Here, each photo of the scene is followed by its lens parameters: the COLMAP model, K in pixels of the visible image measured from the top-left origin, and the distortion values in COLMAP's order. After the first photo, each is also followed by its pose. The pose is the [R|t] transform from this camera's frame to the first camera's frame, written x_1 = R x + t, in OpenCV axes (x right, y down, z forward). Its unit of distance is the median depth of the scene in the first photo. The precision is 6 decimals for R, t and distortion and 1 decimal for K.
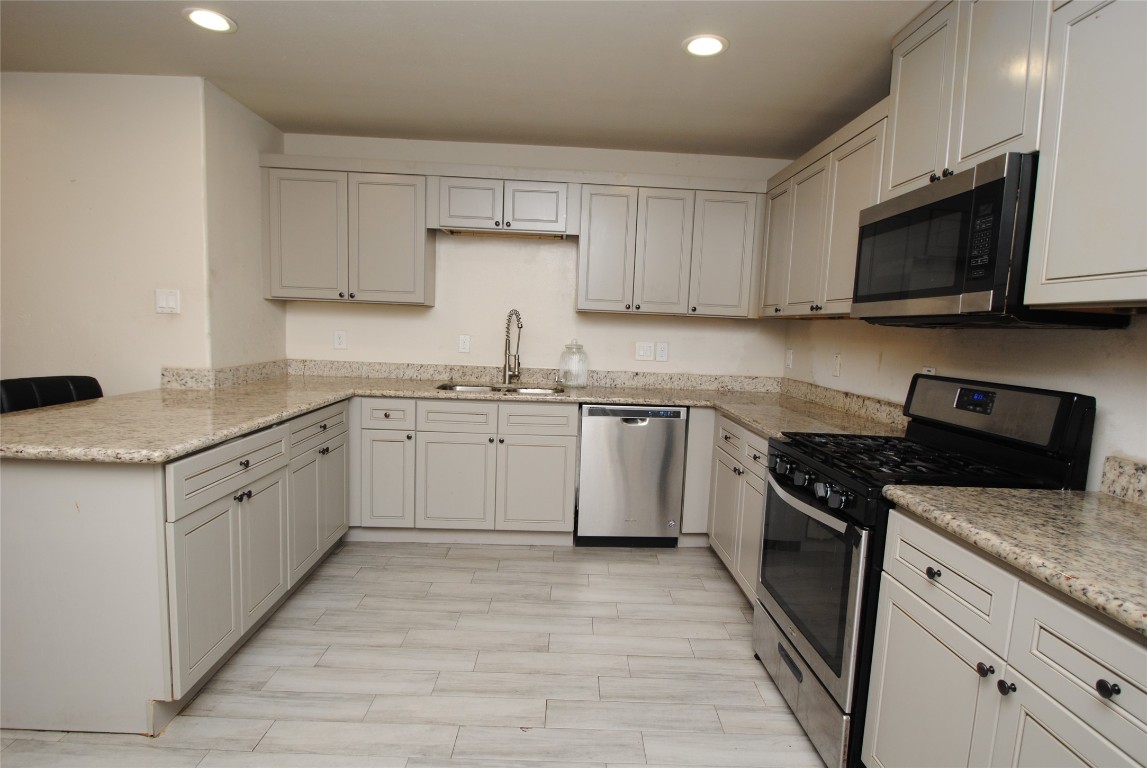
lens RADIAL K [[589.4, 0, 580.1], [0, 589.4, 385.3], [0, 0, 1]] dist [-0.002539, -0.014623]
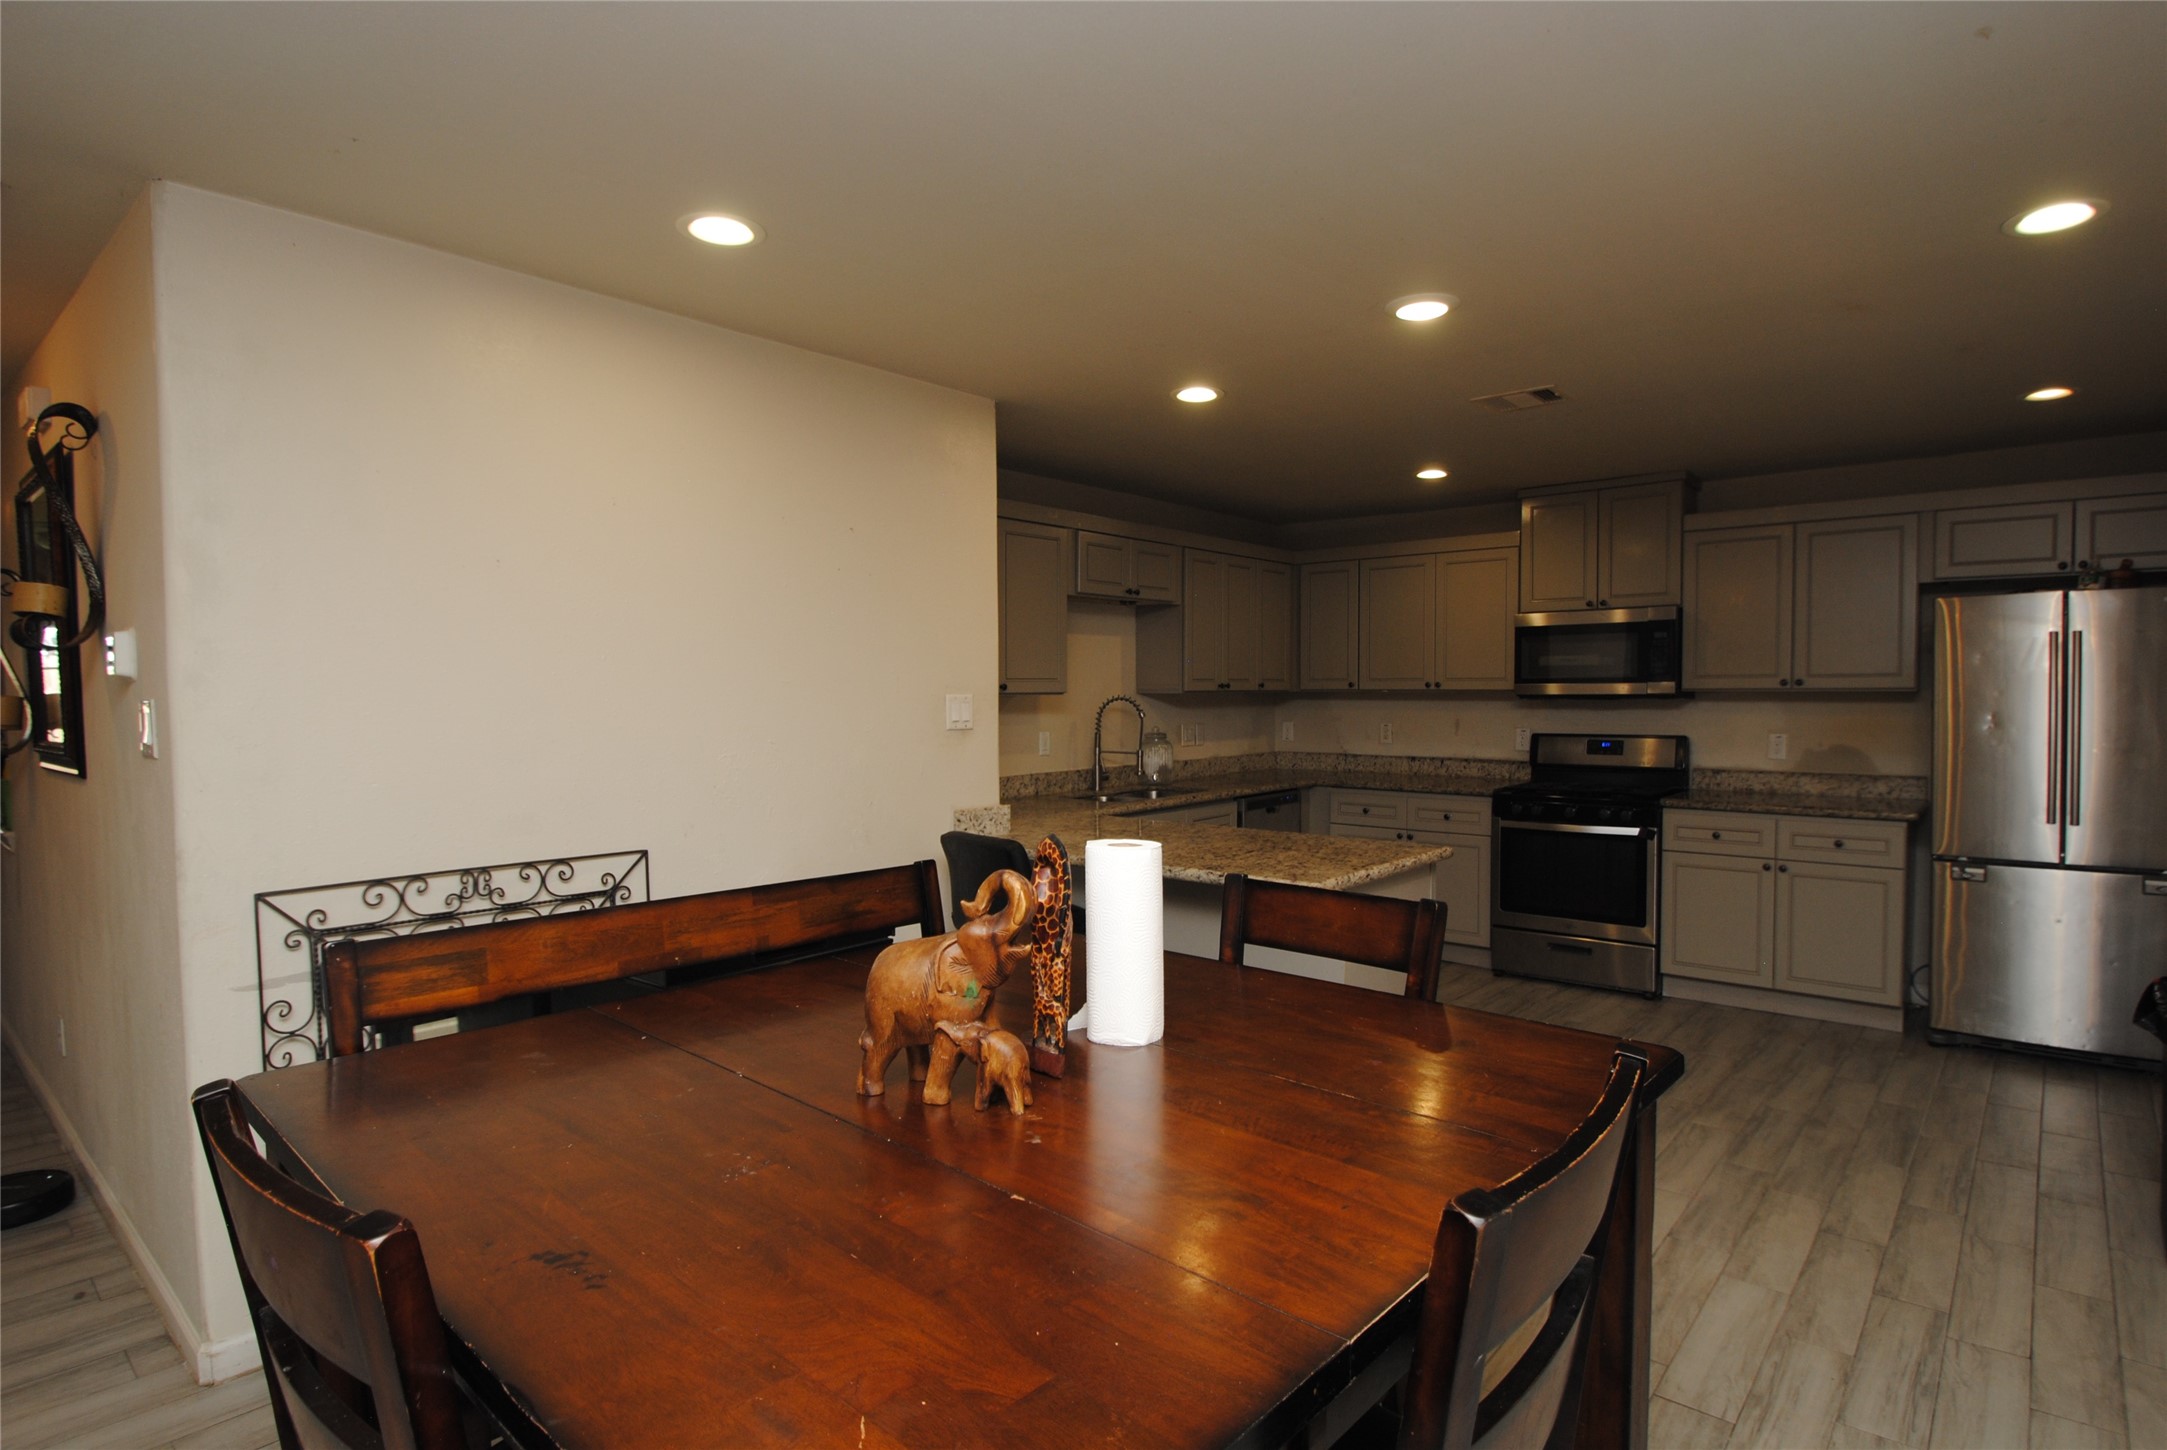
lens RADIAL K [[1113.6, 0, 1102.8], [0, 1113.6, 721.8], [0, 0, 1]] dist [-0.002539, -0.014623]
pose [[0.669791, -0.066081, 0.739603, -1.563214], [0.106104, 0.994329, -0.007249, -0.105534], [-0.734930, 0.083330, 0.673004, 0.007791]]
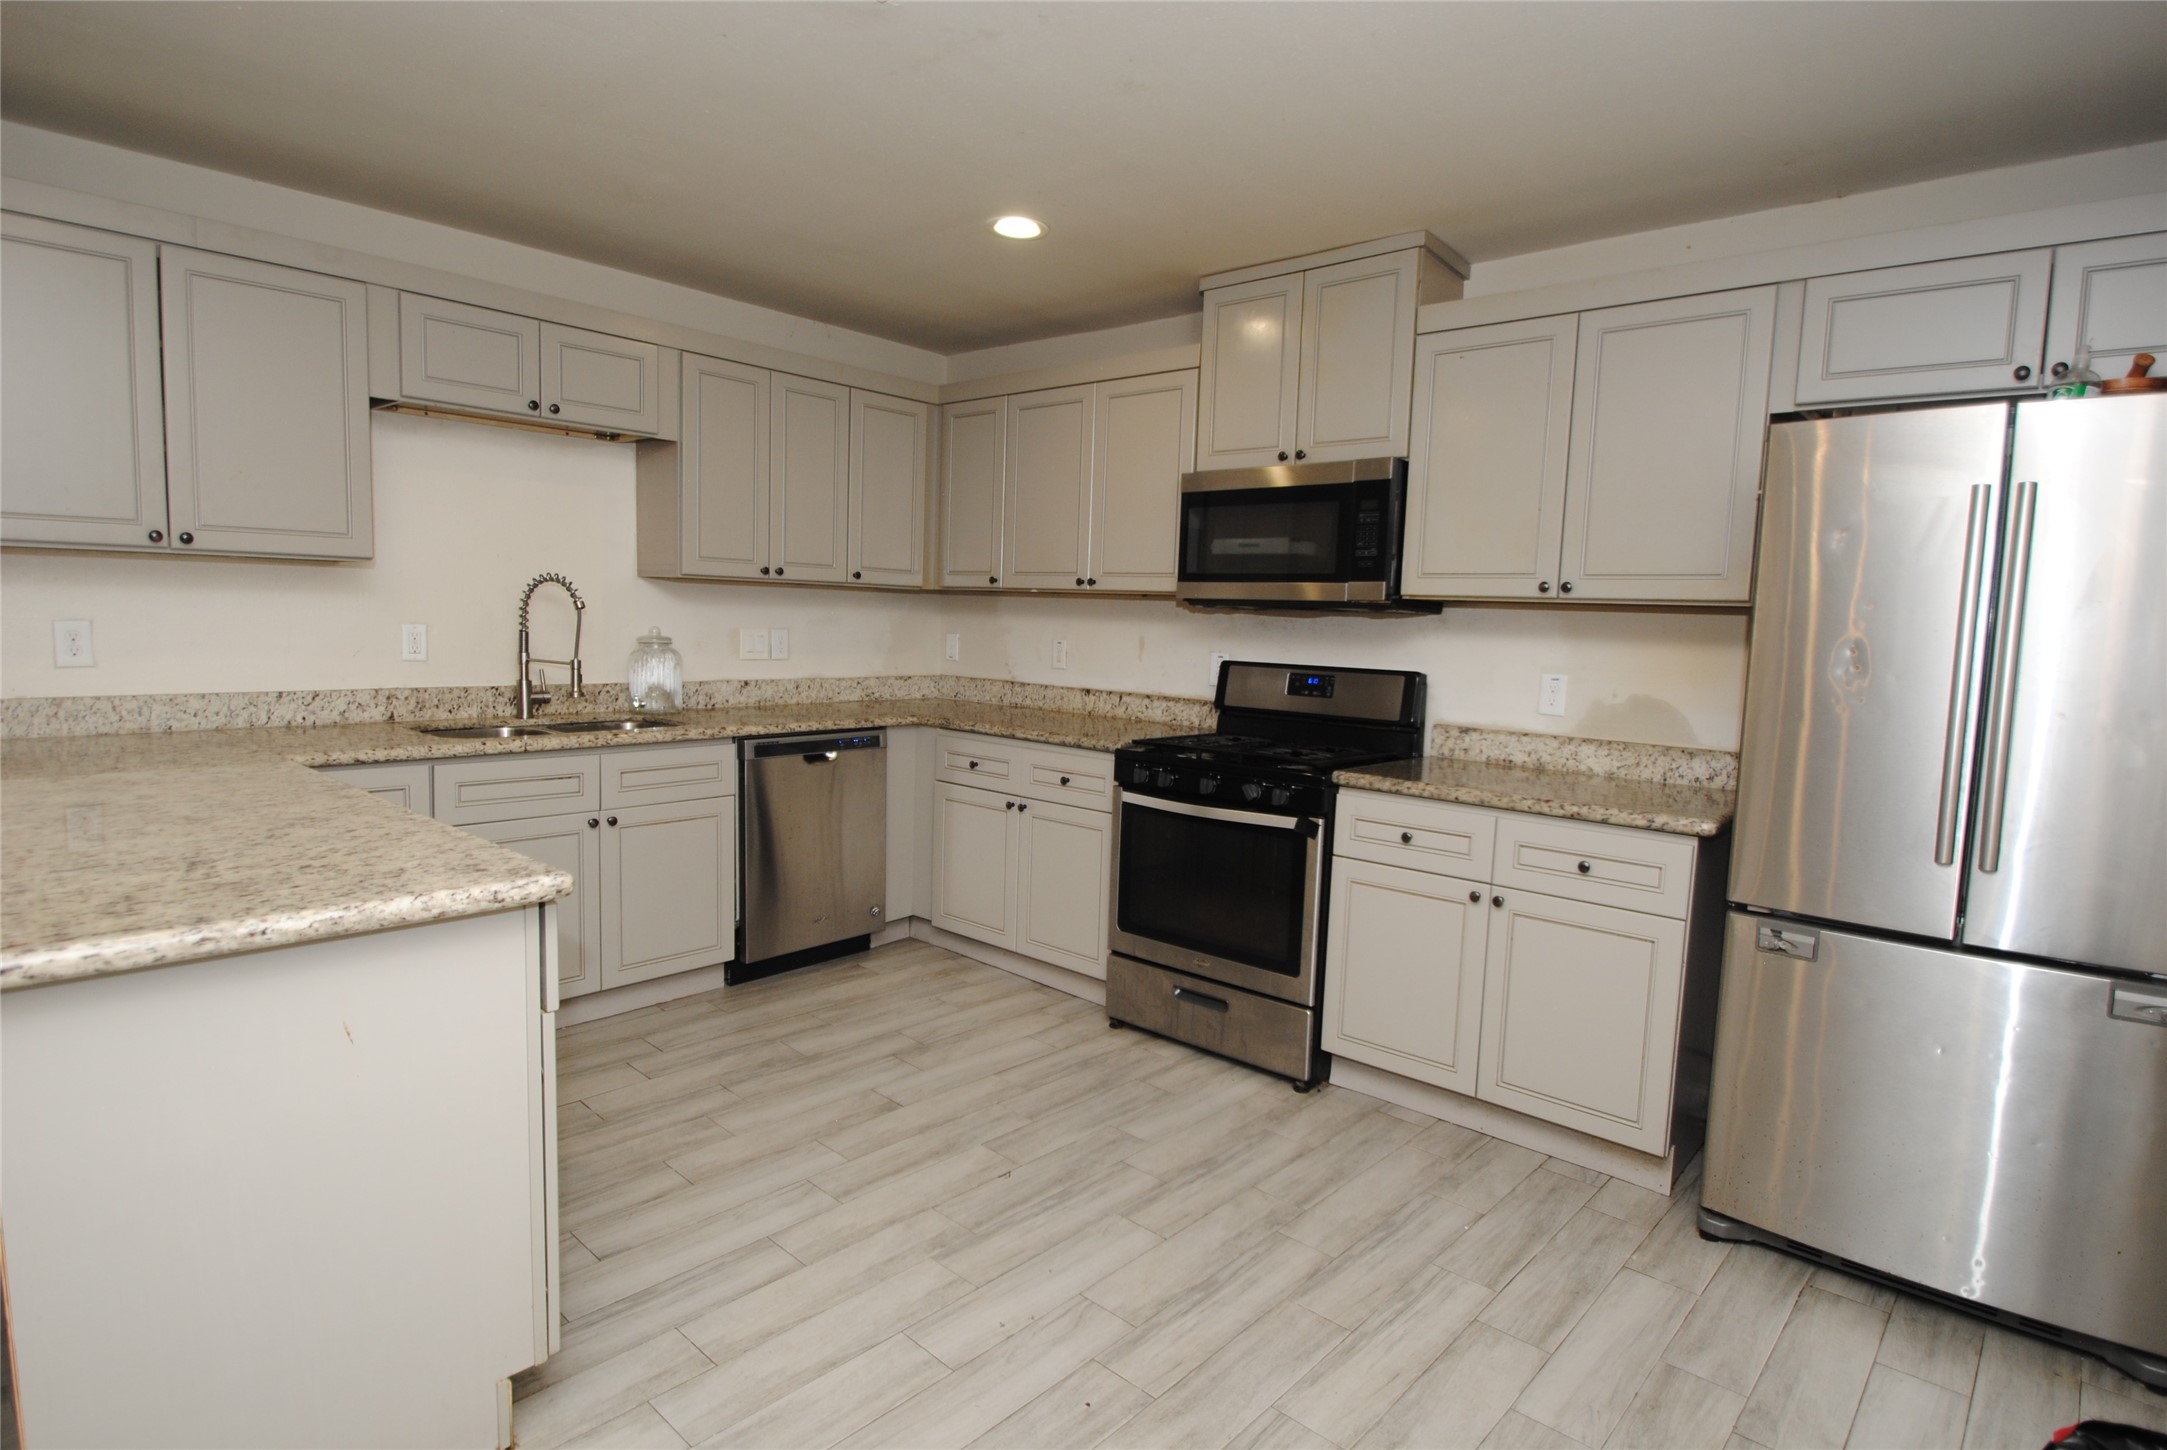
lens RADIAL K [[1113.6, 0, 1104.9], [0, 1113.6, 723.4], [0, 0, 1]] dist [-0.002539, -0.014623]
pose [[0.684668, -0.087176, 0.723623, -0.622025], [0.064990, 0.996169, 0.058519, -0.028255], [-0.725952, 0.006962, 0.687710, -0.024396]]
